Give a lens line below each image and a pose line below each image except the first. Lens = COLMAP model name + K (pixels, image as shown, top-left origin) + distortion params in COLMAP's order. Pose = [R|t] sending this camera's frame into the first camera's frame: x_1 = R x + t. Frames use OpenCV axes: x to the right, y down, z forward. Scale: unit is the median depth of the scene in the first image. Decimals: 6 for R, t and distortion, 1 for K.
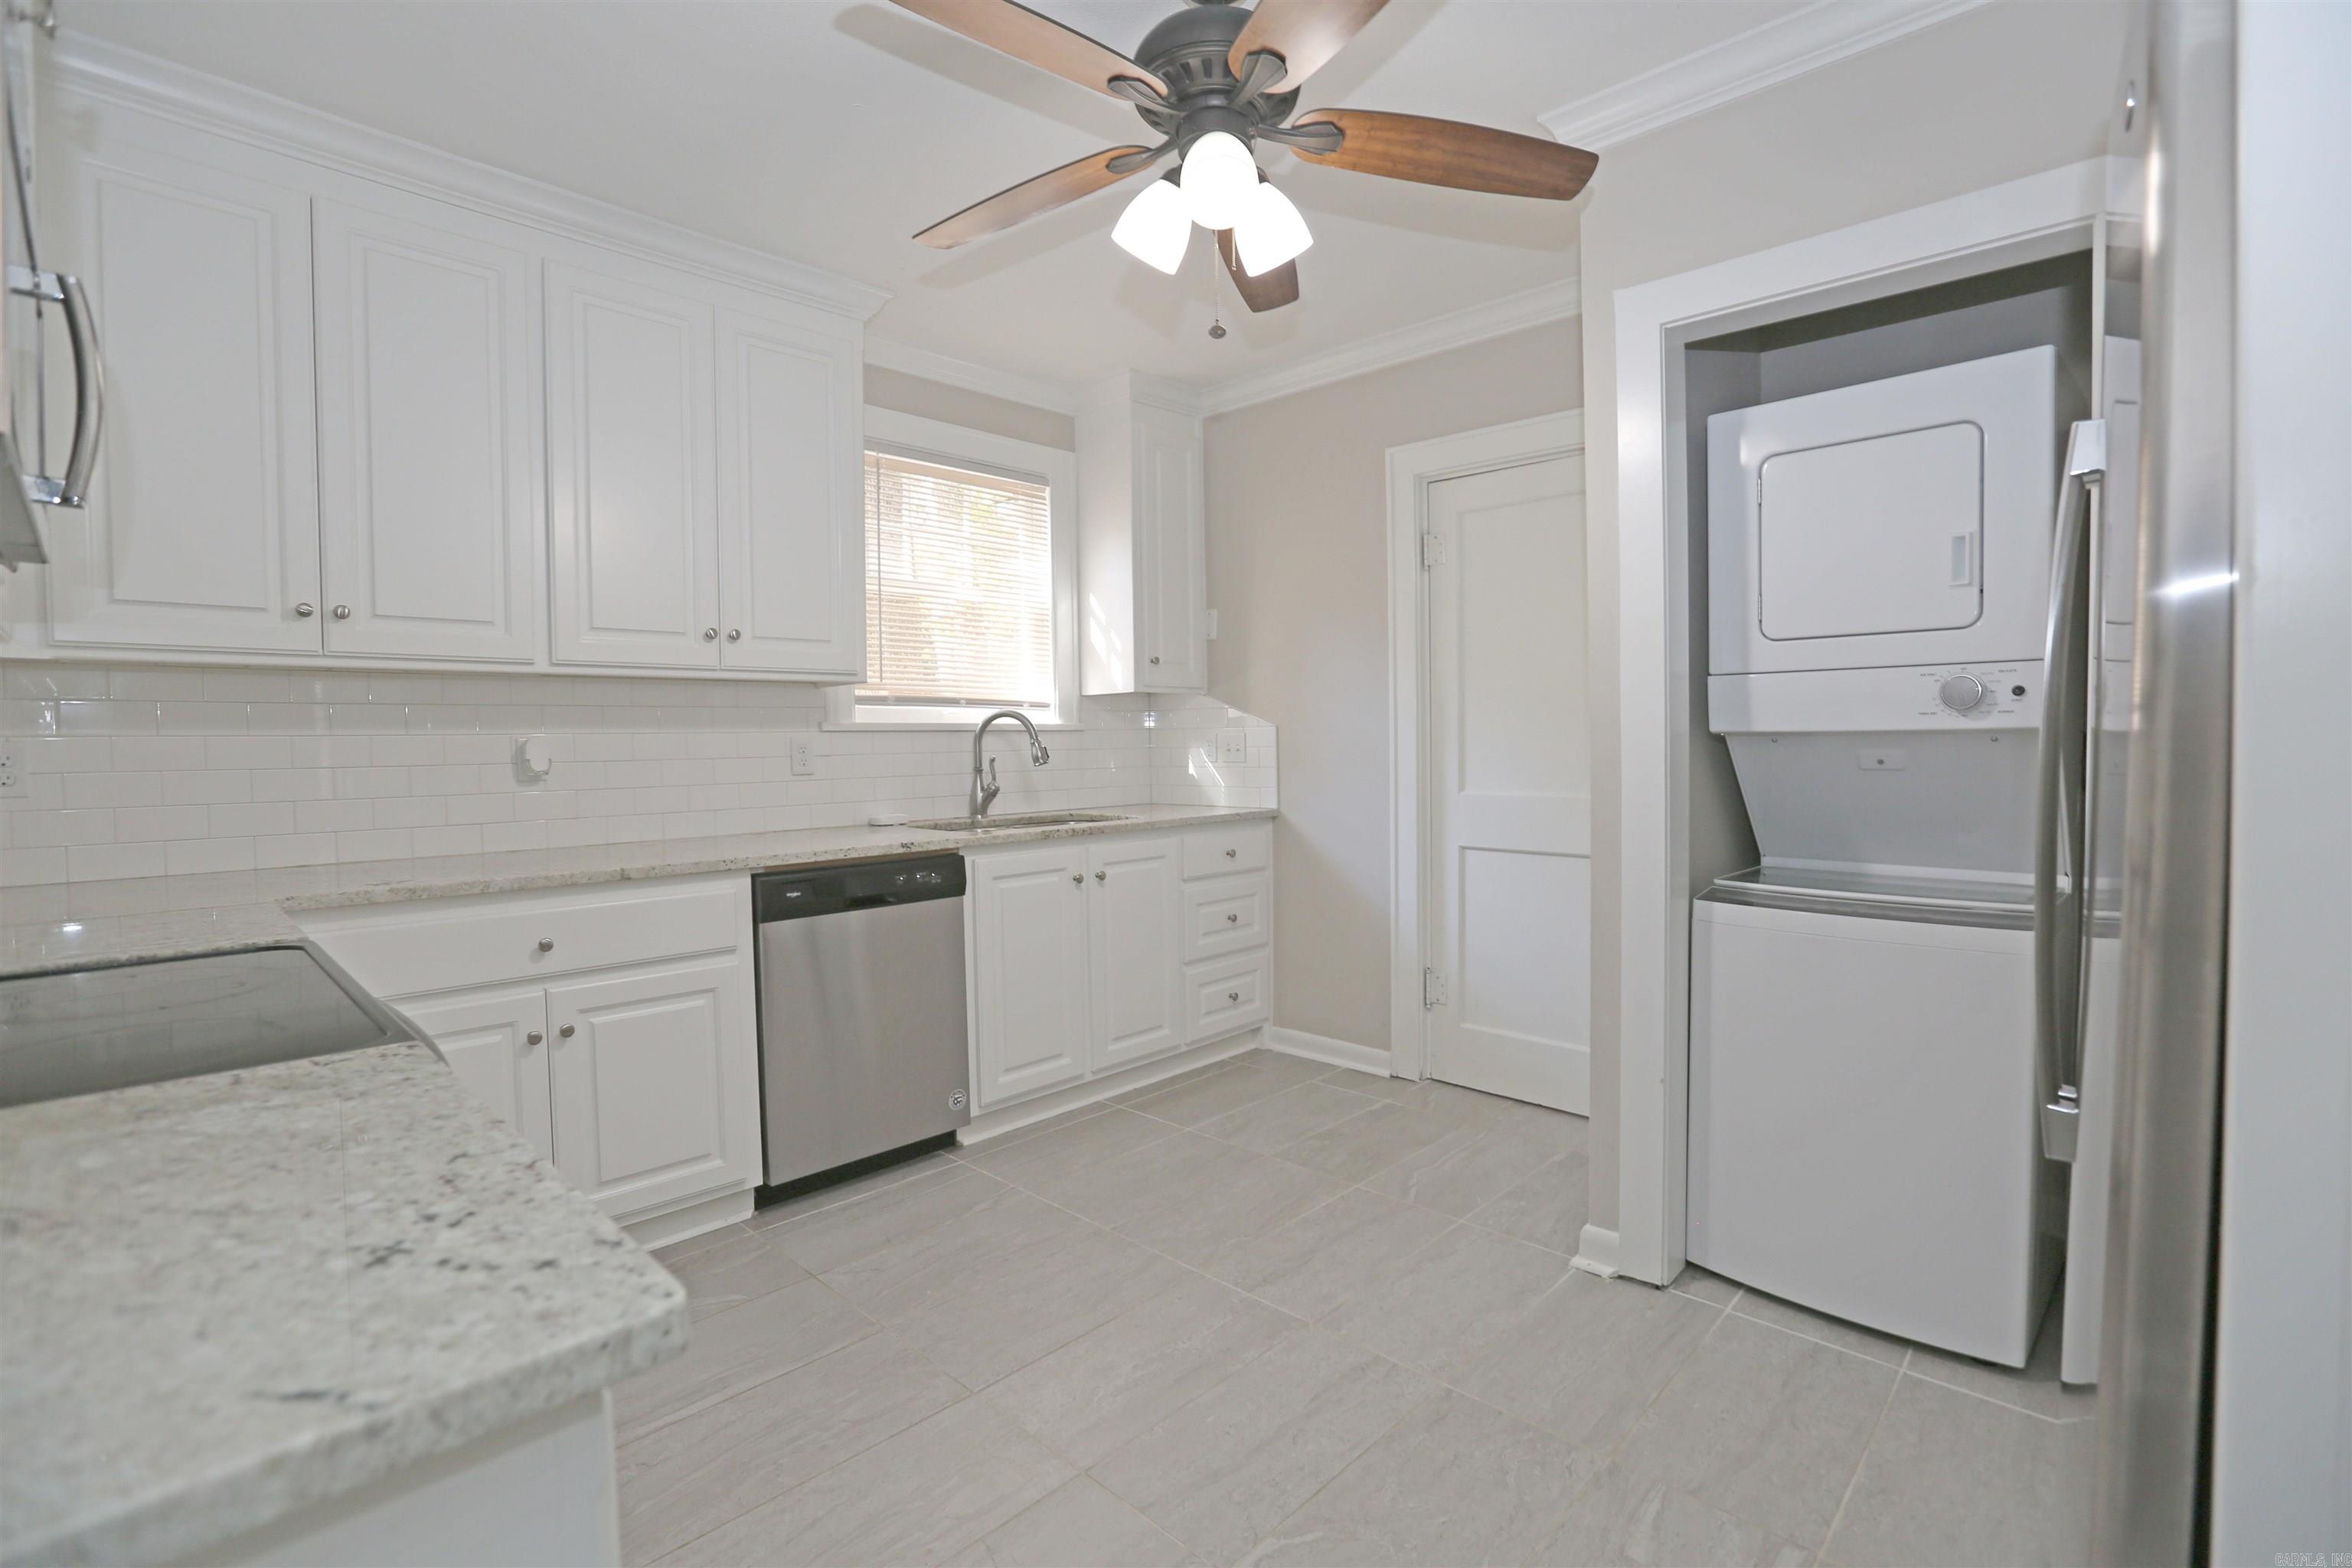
lens RADIAL K [[1063.3, 0, 1170.8], [0, 1063.3, 782.7], [0, 0, 1]] dist [-0.052831, 0.016841]
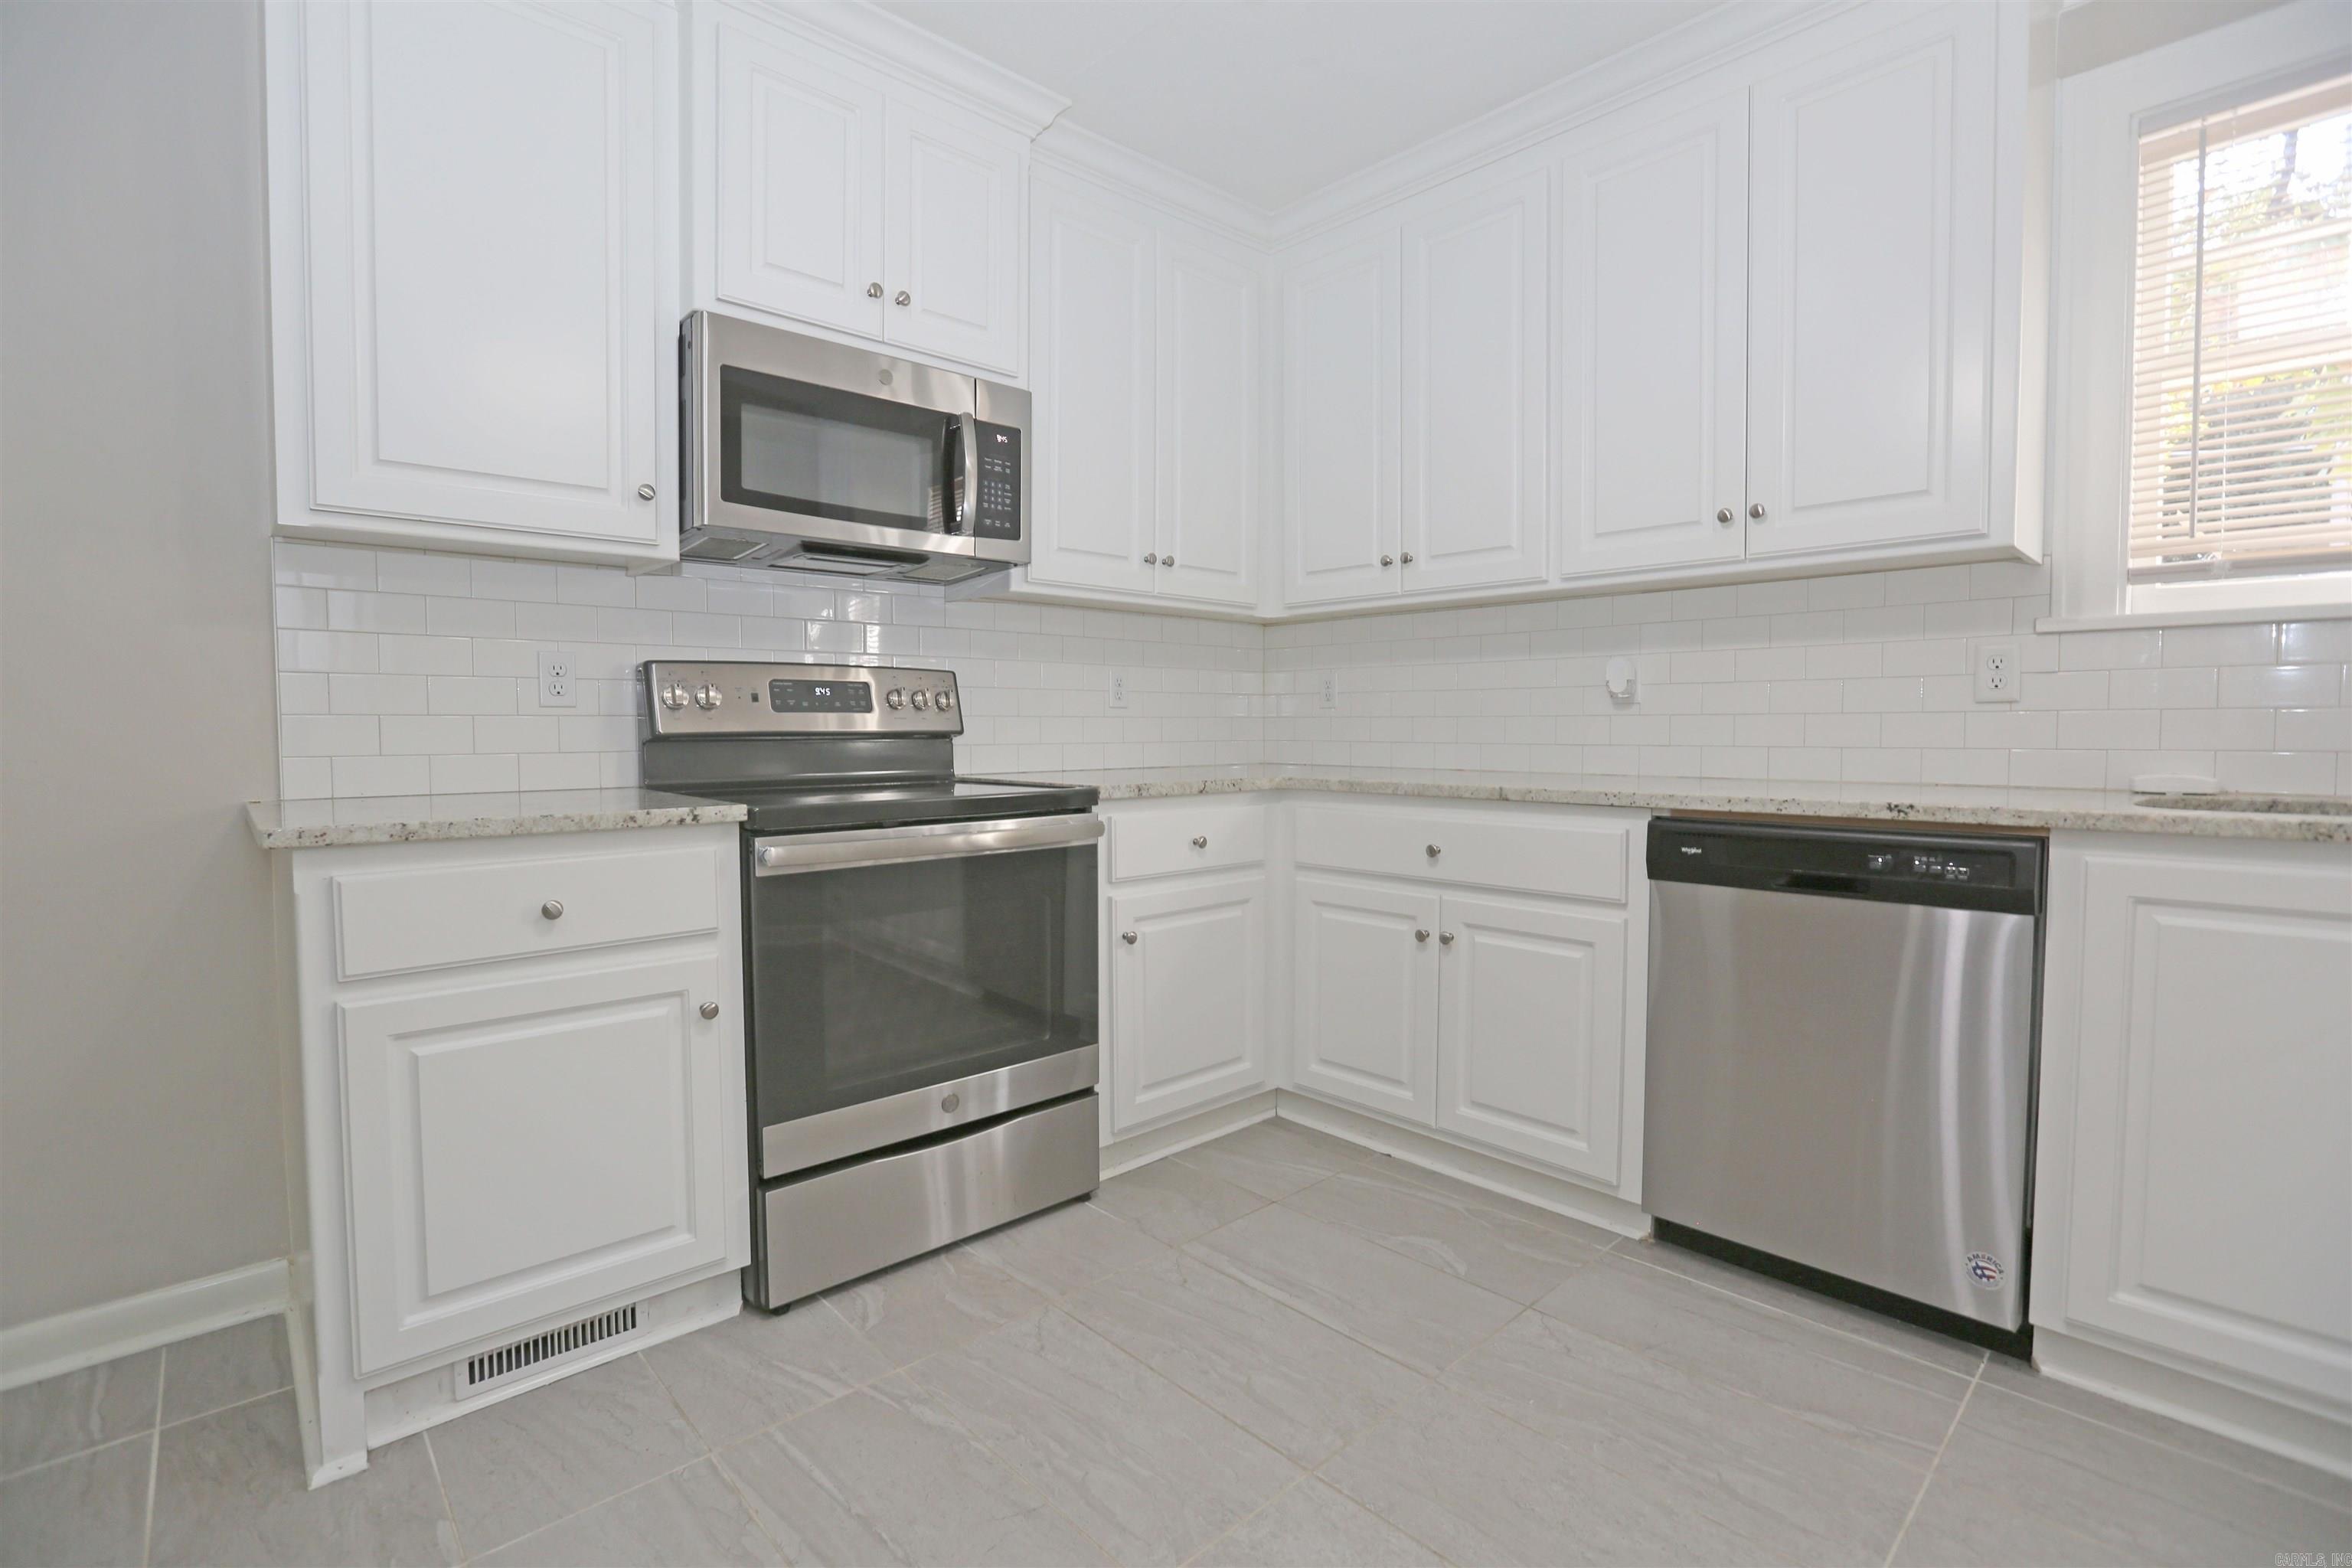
lens RADIAL K [[1063.3, 0, 1170.8], [0, 1063.3, 782.7], [0, 0, 1]] dist [-0.052831, 0.016841]
pose [[-0.051708, 0.064894, -0.996552, 0.403091], [-0.035369, 0.997141, 0.066767, 0.021525], [0.998036, 0.038699, -0.049265, 0.671250]]
